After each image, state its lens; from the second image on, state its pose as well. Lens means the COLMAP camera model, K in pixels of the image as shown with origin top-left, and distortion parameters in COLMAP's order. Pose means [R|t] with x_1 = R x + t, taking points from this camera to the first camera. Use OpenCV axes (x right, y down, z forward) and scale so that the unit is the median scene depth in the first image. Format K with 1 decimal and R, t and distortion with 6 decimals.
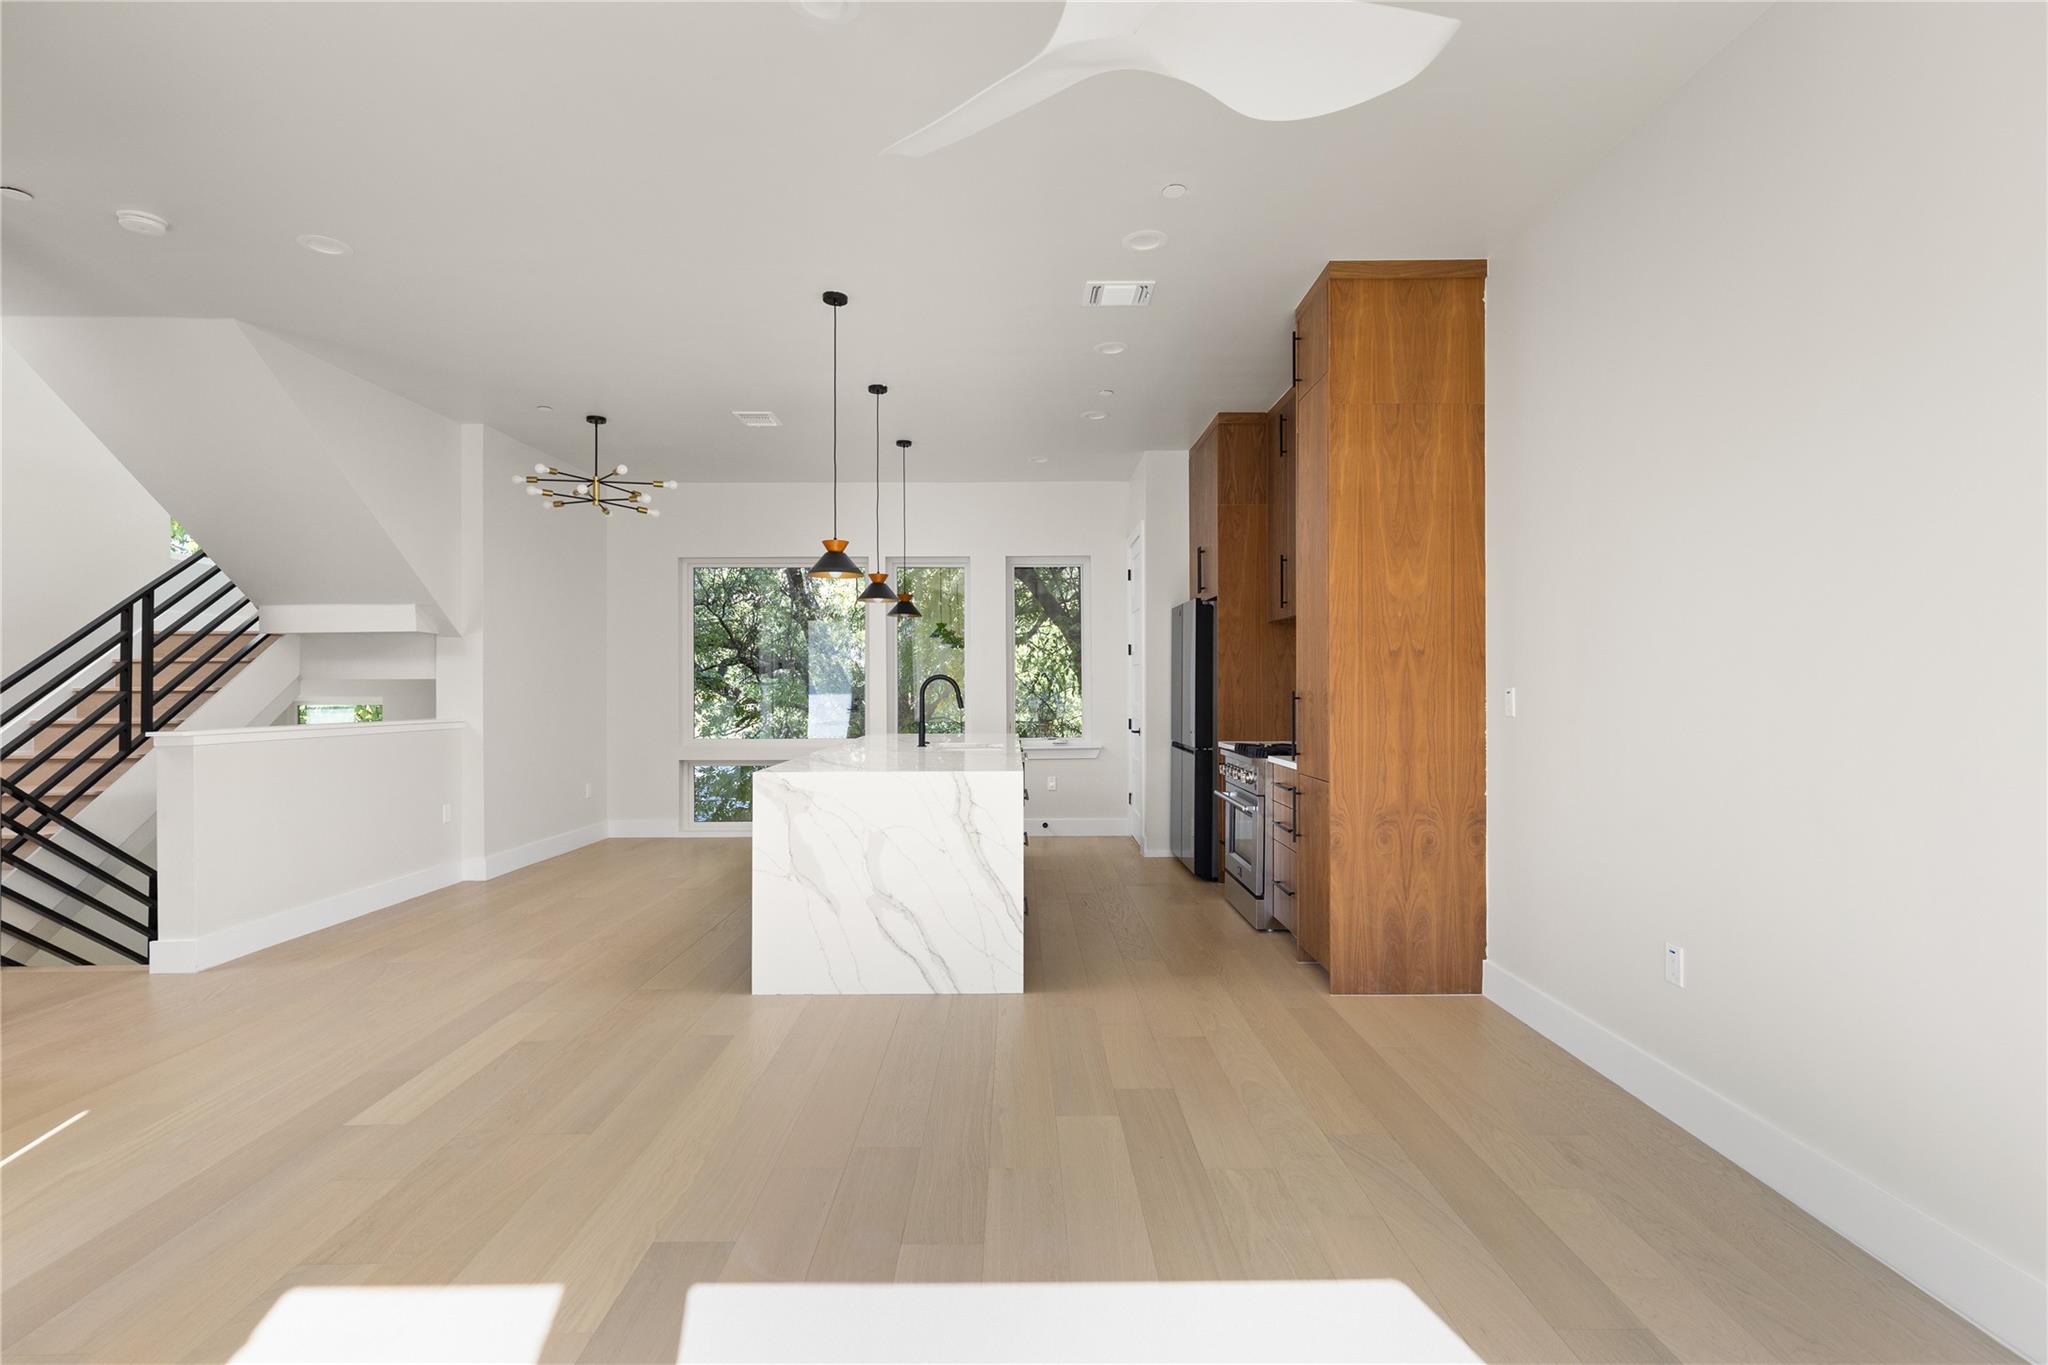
lens RADIAL K [[948.1, 0, 1024.5], [0, 948.1, 676.4], [0, 0, 1]] dist [-0.002695, -0.000154]
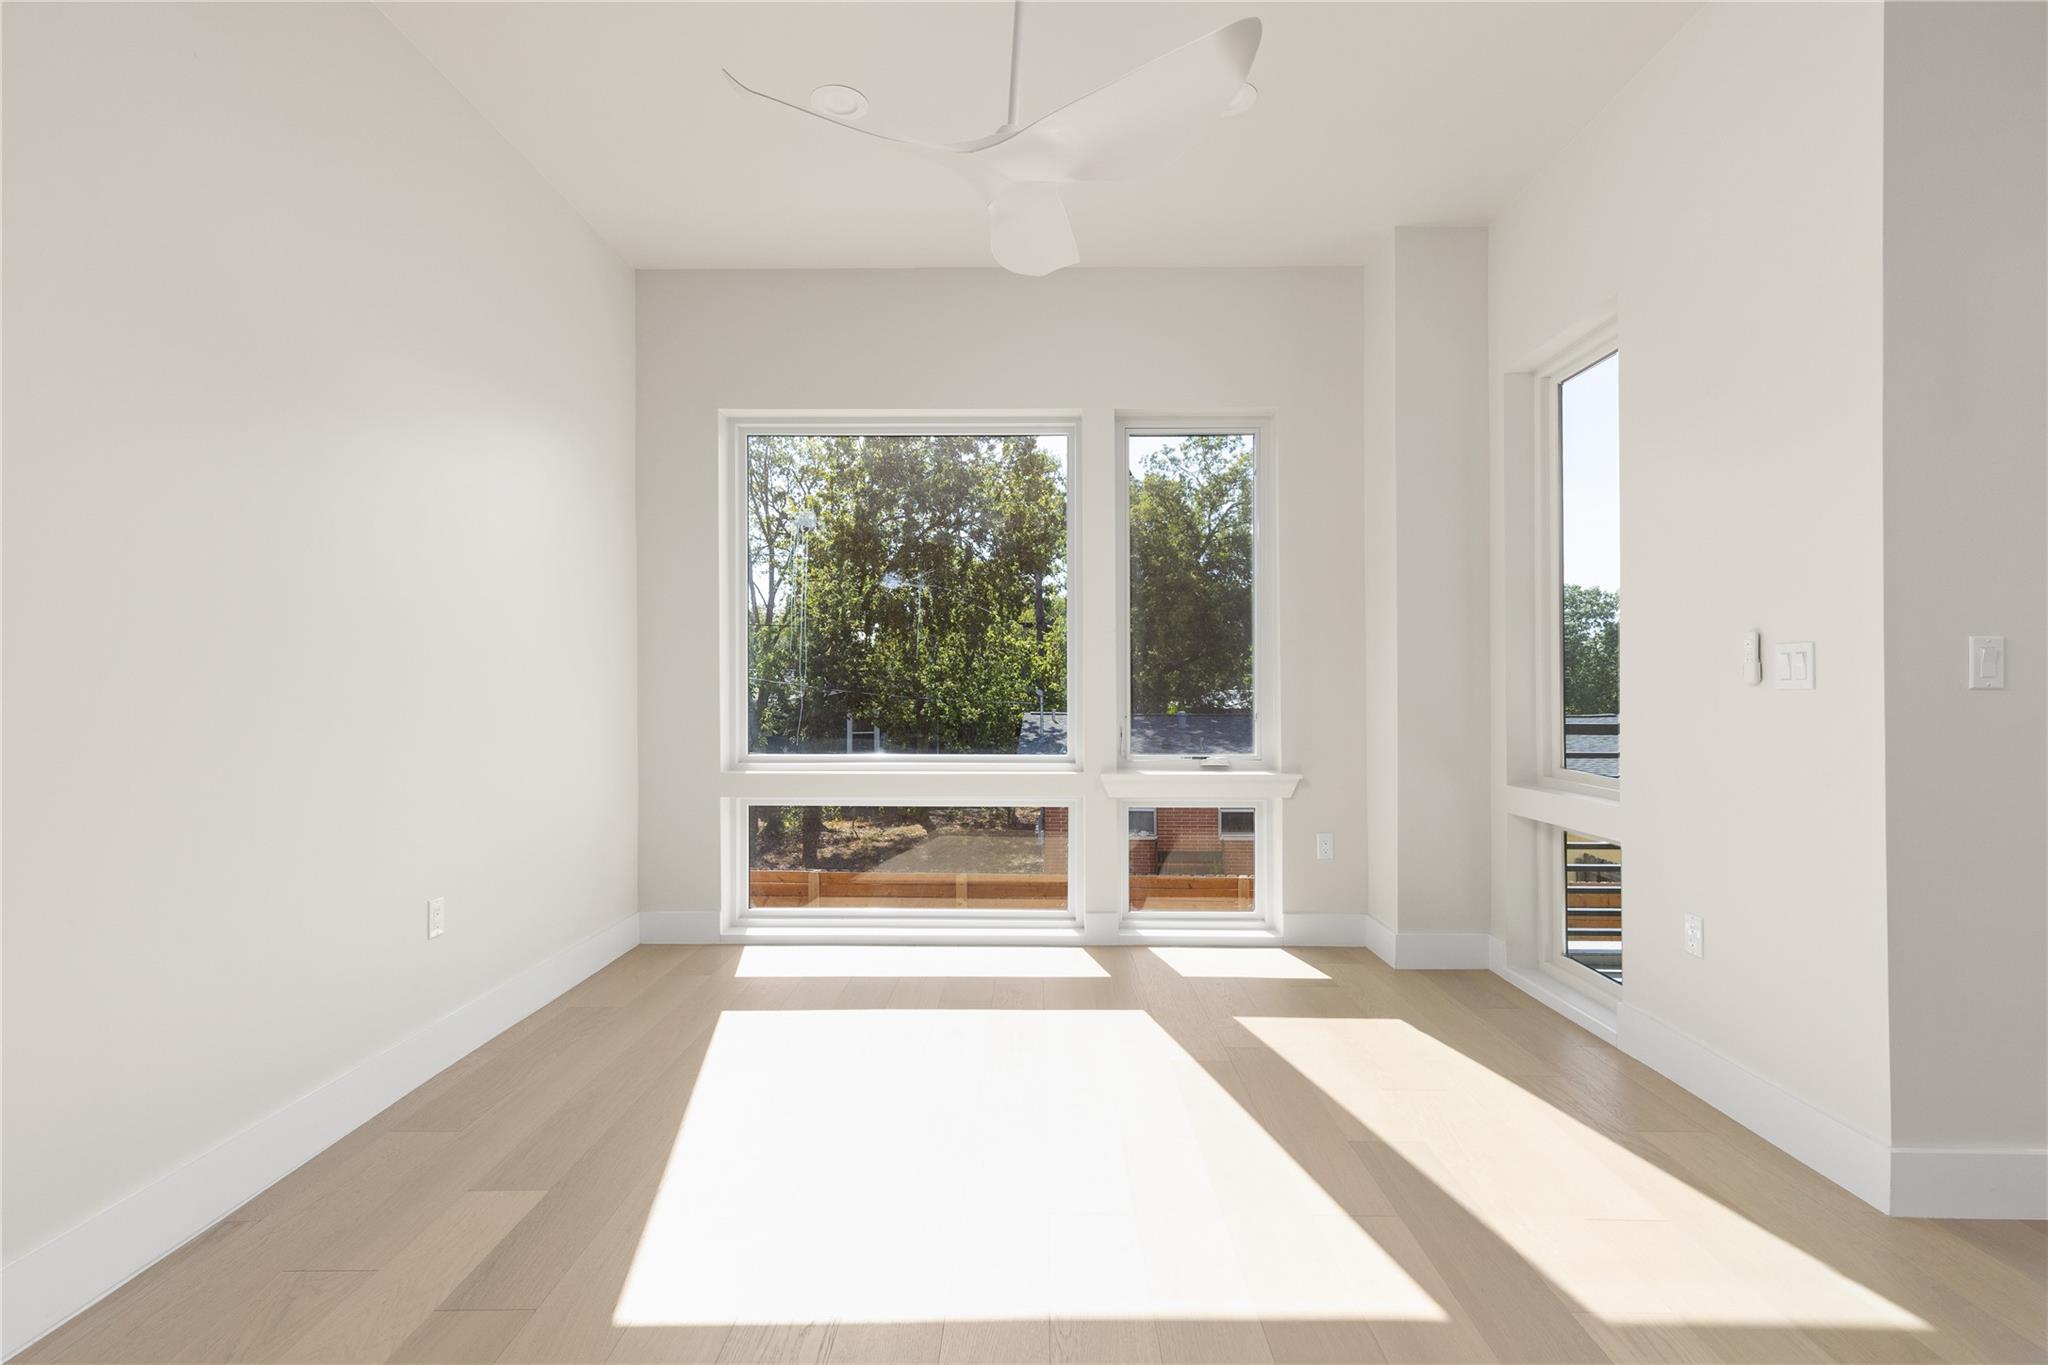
lens RADIAL K [[931.2, 0, 1030.9], [0, 931.2, 675.9], [0, 0, 1]] dist [0.001254, 0.000005]
pose [[-0.999944, 0.005517, 0.009051, 0.018572], [0.005375, 0.999862, -0.015689, 0.024473], [-0.009136, -0.015639, -0.999836, 0.582638]]
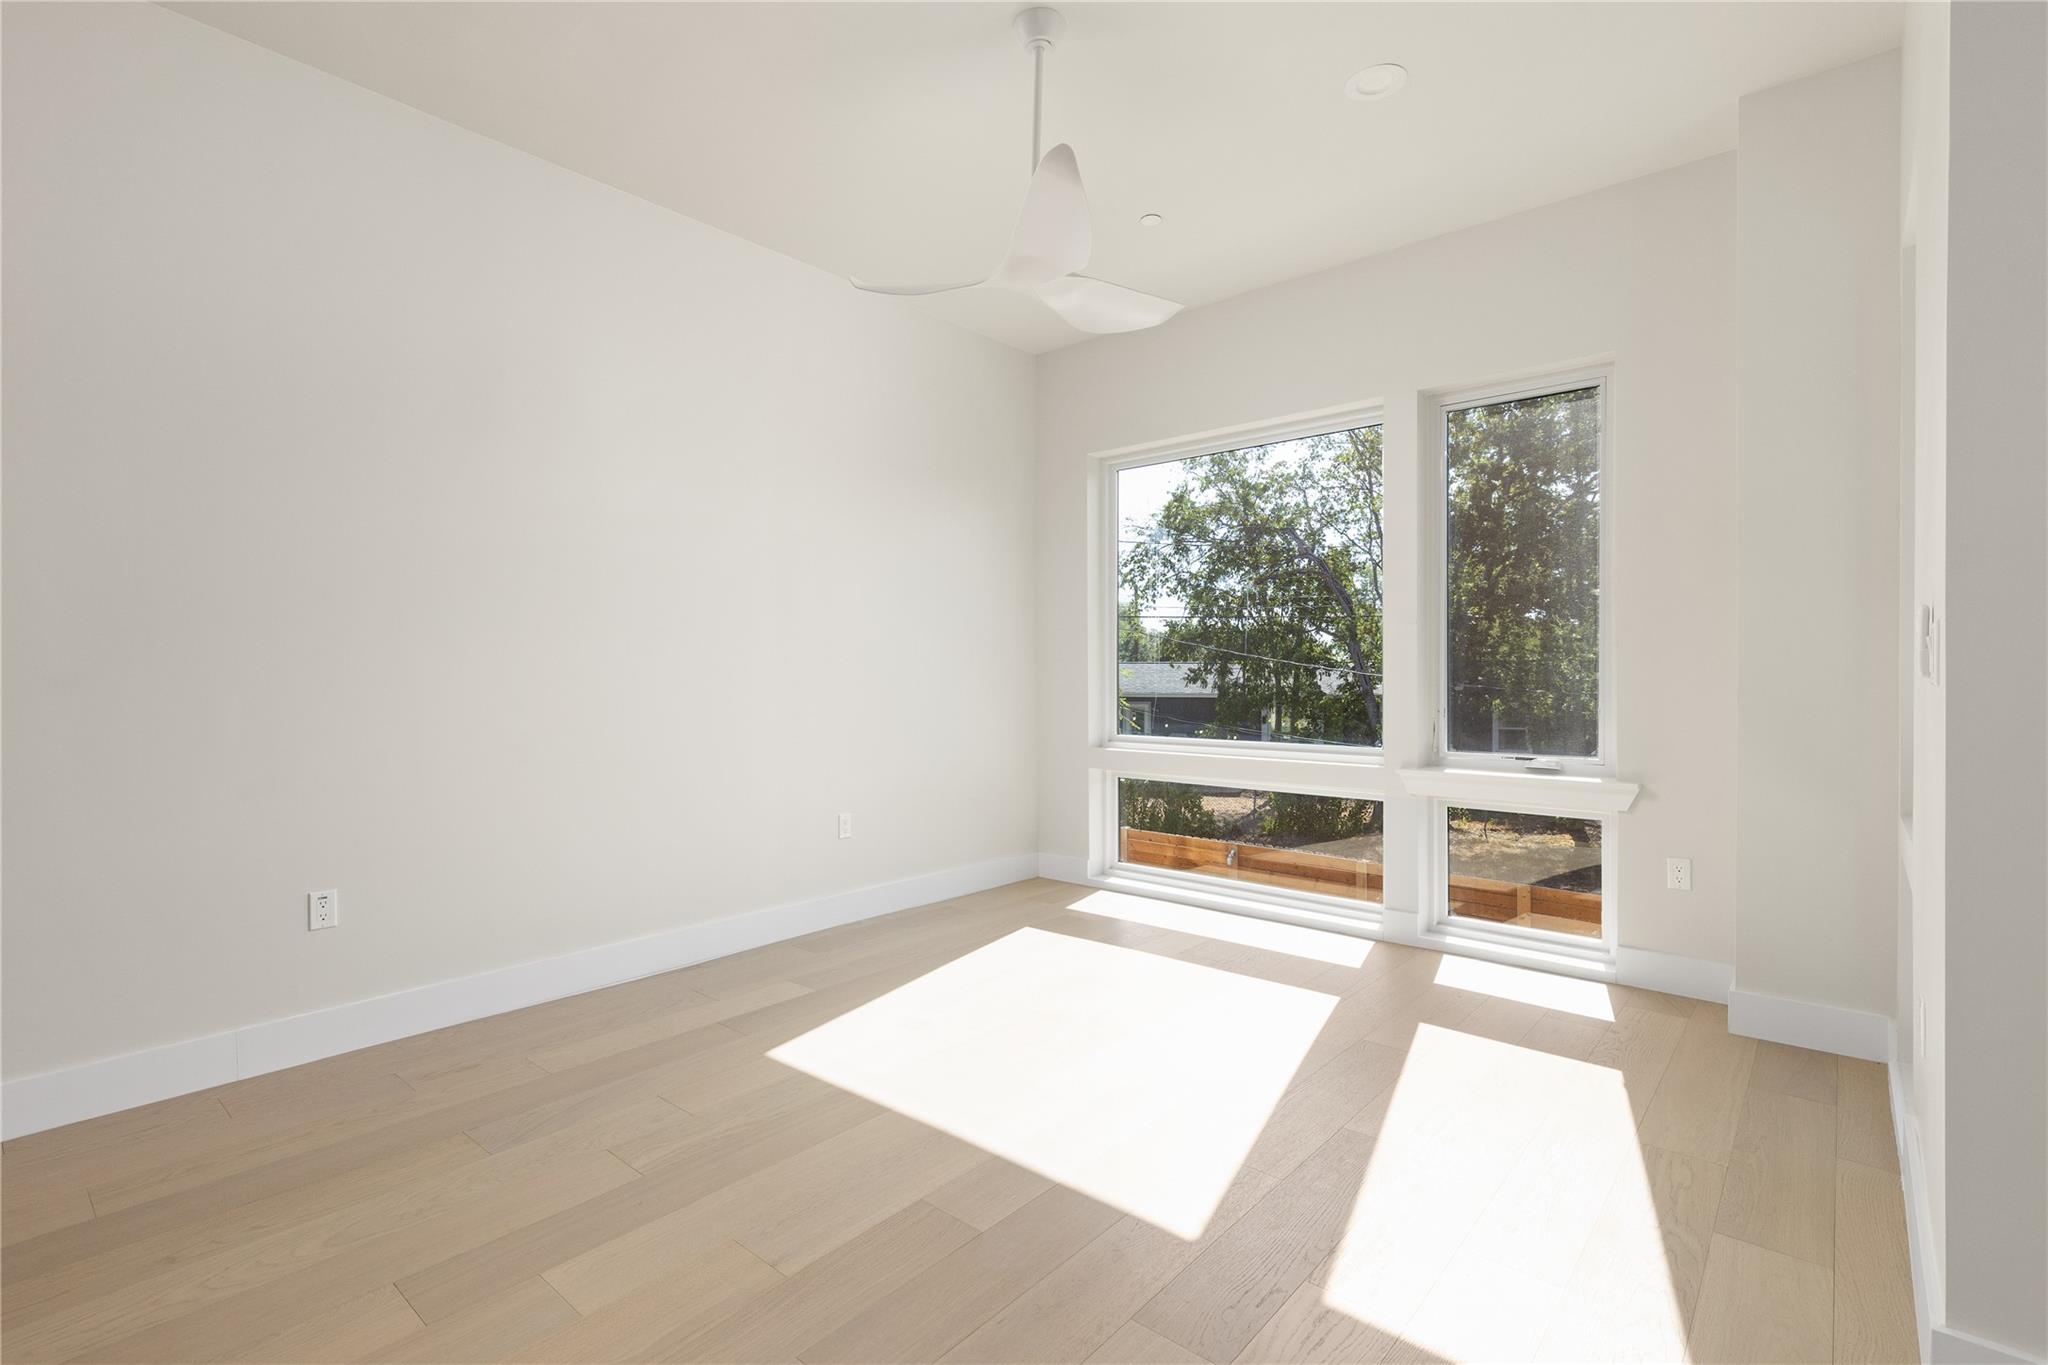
lens RADIAL K [[931.2, 0, 1030.9], [0, 931.2, 675.9], [0, 0, 1]] dist [0.001254, 0.000005]
pose [[-0.757366, 0.006187, 0.652961, -0.265324], [0.000850, 0.999964, -0.008490, 0.024737], [-0.652990, -0.005875, -0.757344, 0.576860]]
